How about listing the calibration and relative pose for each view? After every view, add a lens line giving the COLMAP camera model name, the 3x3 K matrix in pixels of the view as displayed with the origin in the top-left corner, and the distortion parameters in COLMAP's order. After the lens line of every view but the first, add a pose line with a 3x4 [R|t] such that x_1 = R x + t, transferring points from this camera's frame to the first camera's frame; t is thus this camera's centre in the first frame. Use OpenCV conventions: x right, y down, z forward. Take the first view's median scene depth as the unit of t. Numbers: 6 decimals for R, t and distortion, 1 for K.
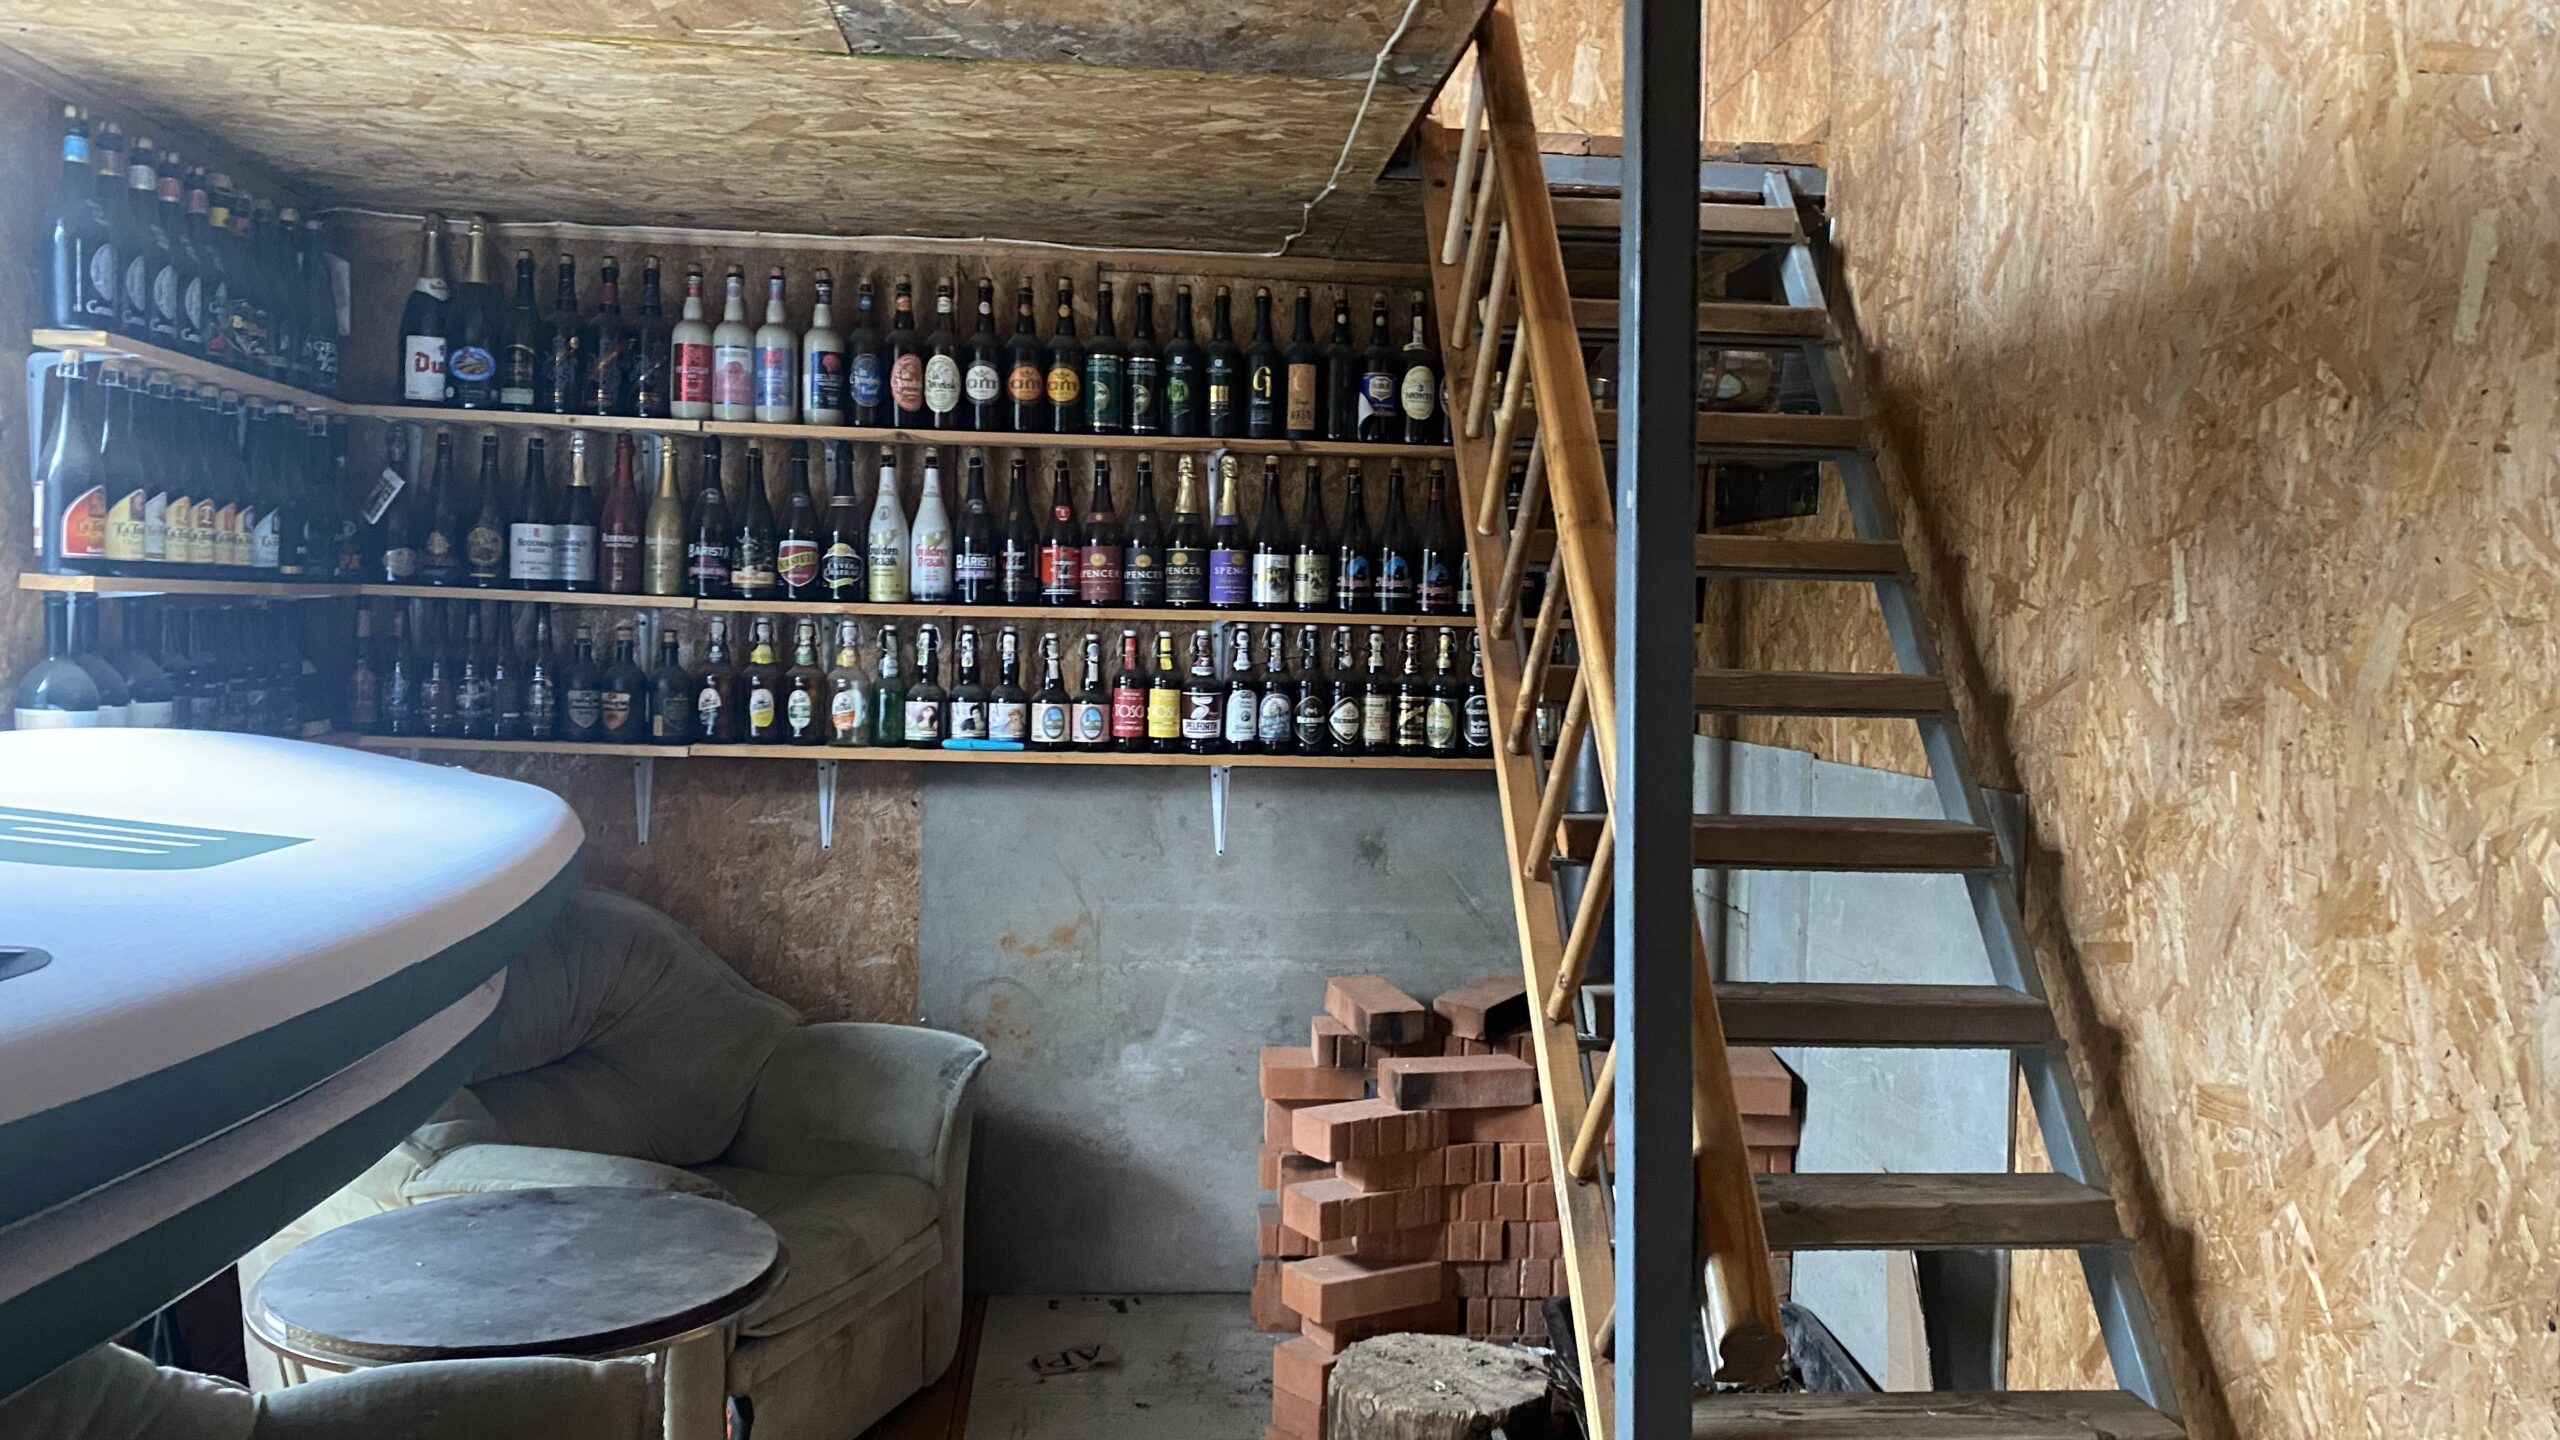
lens RADIAL K [[1829.4, 0, 1280.0], [0, 1829.4, 720.0], [0, 0, 1]] dist [-0.001690, -0.000889]
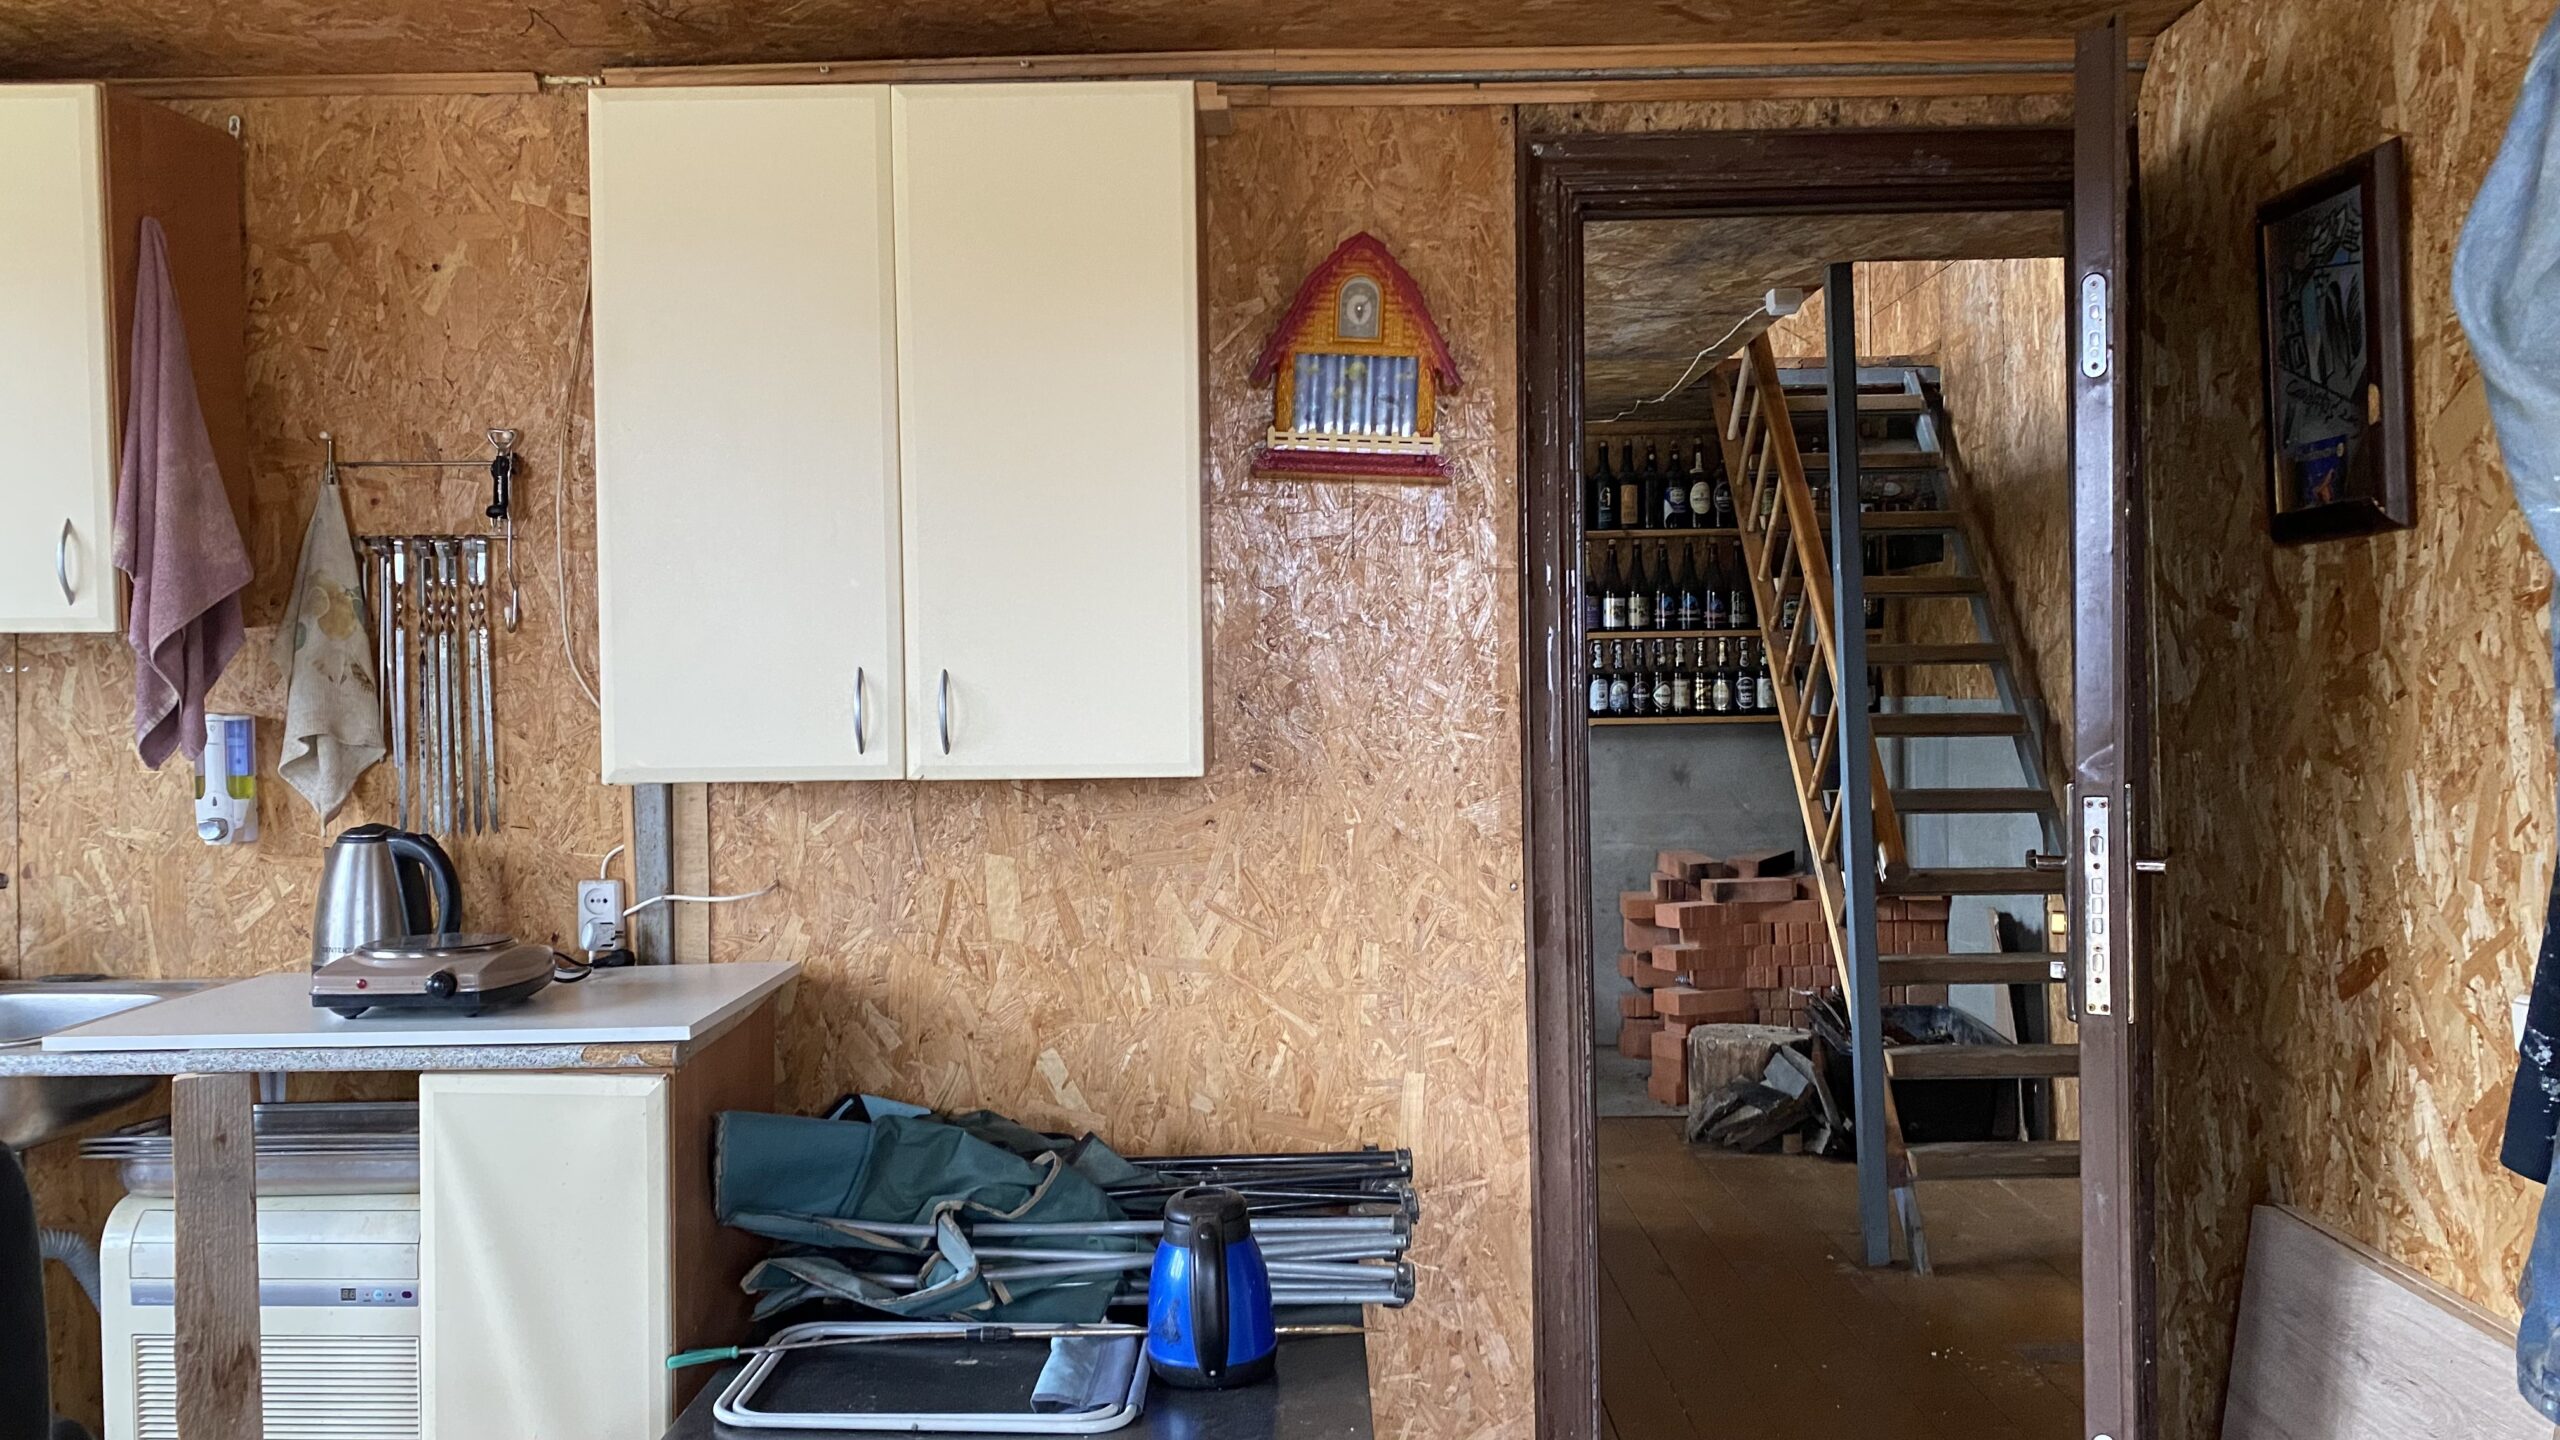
lens RADIAL K [[1657.9, 0, 1272.8], [0, 1657.9, 699.1], [0, 0, 1]] dist [0.003185, -0.105417]
pose [[0.989885, -0.034499, -0.137615, -0.132829], [0.029459, 0.998824, -0.038496, 0.062915], [0.138782, 0.034052, 0.989737, -0.666523]]
